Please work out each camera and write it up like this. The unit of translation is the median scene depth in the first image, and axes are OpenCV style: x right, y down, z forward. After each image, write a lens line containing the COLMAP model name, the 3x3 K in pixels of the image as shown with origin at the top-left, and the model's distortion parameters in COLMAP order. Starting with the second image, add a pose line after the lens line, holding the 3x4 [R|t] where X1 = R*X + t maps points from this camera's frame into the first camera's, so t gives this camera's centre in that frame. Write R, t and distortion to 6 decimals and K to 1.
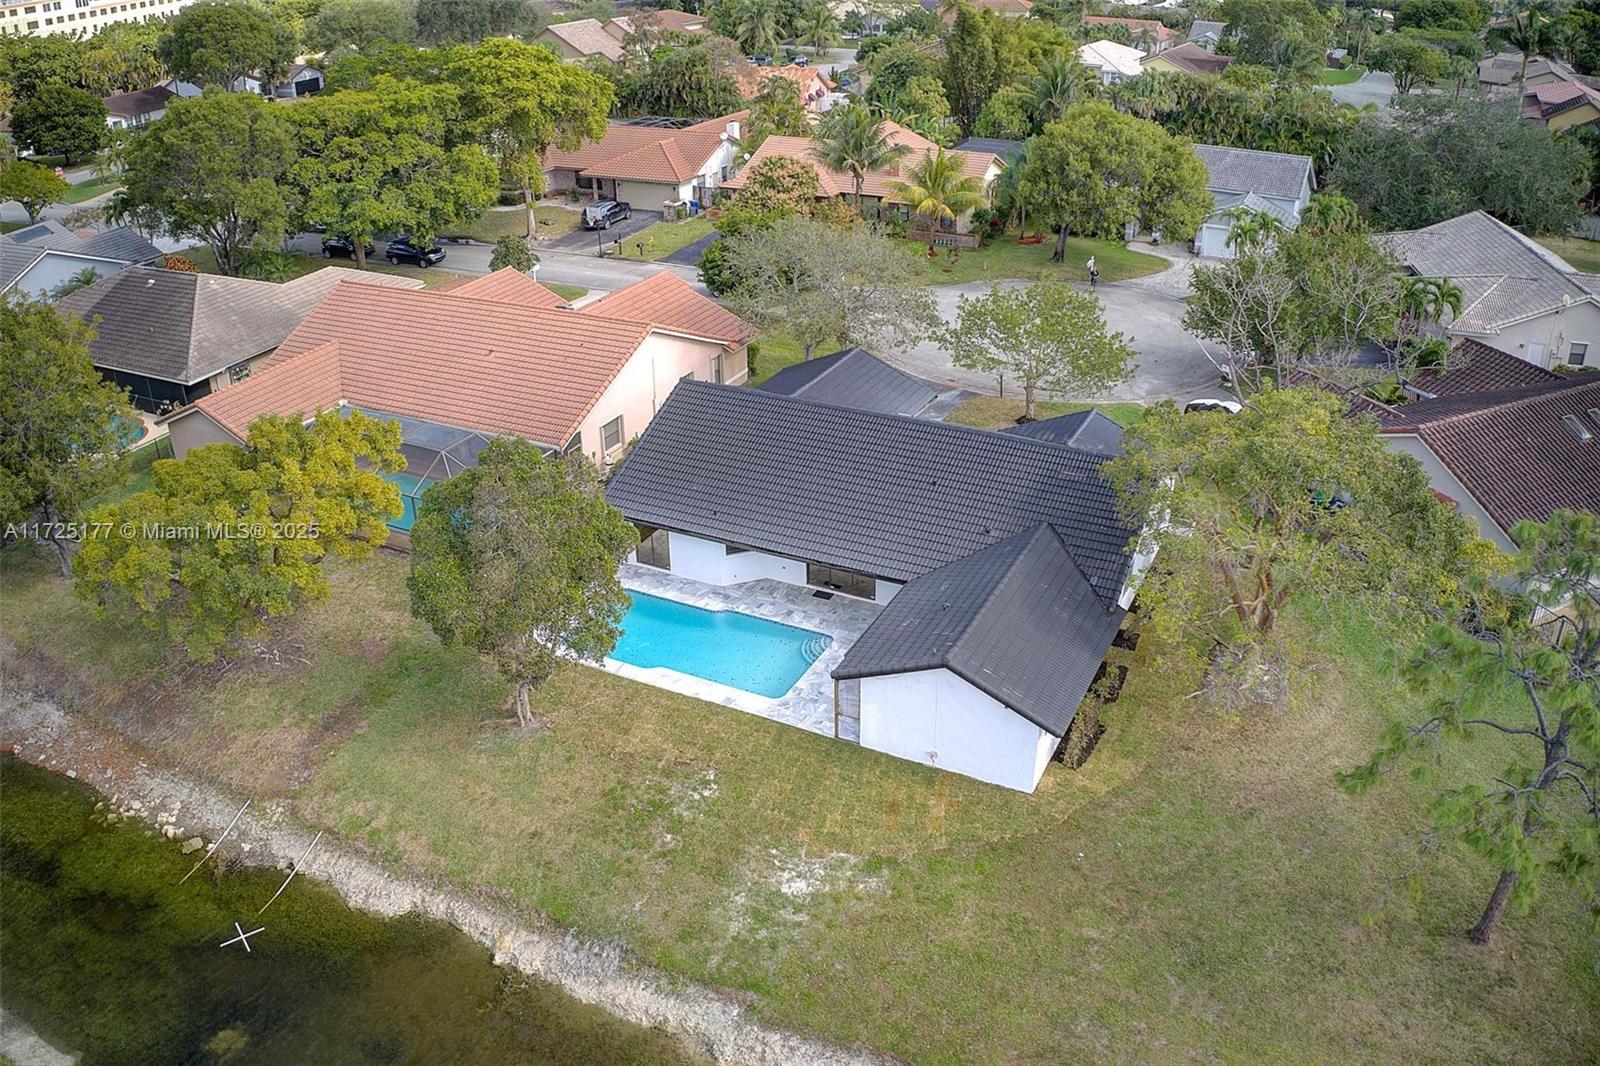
lens RADIAL K [[1211.1, 0, 798.7], [0, 1211.1, 539.7], [0, 0, 1]] dist [-0.145020, -0.007511]
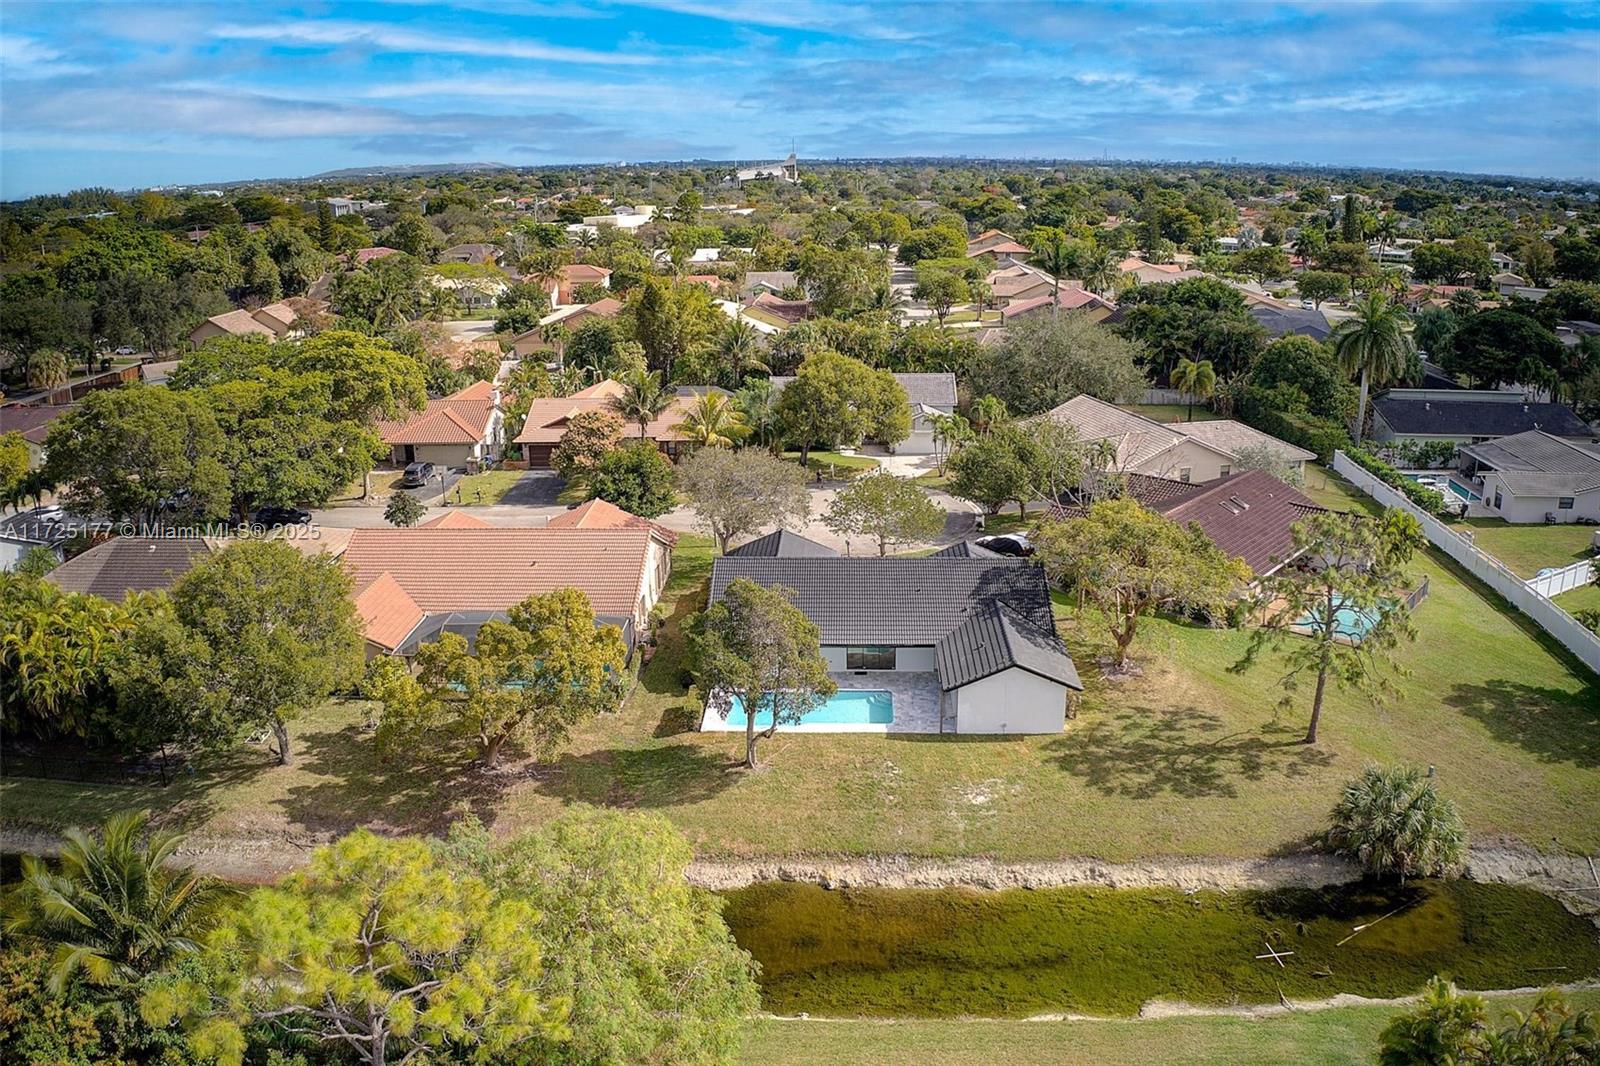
lens RADIAL K [[1211.1, 0, 800.0], [0, 1211.1, 532.2], [0, 0, 1]] dist [-0.145020, -0.007511]
pose [[0.916451, -0.118180, 0.382298, -0.346001], [0.194167, 0.966715, -0.166619, 0.063140], [-0.349882, 0.226928, 0.908893, -0.227257]]
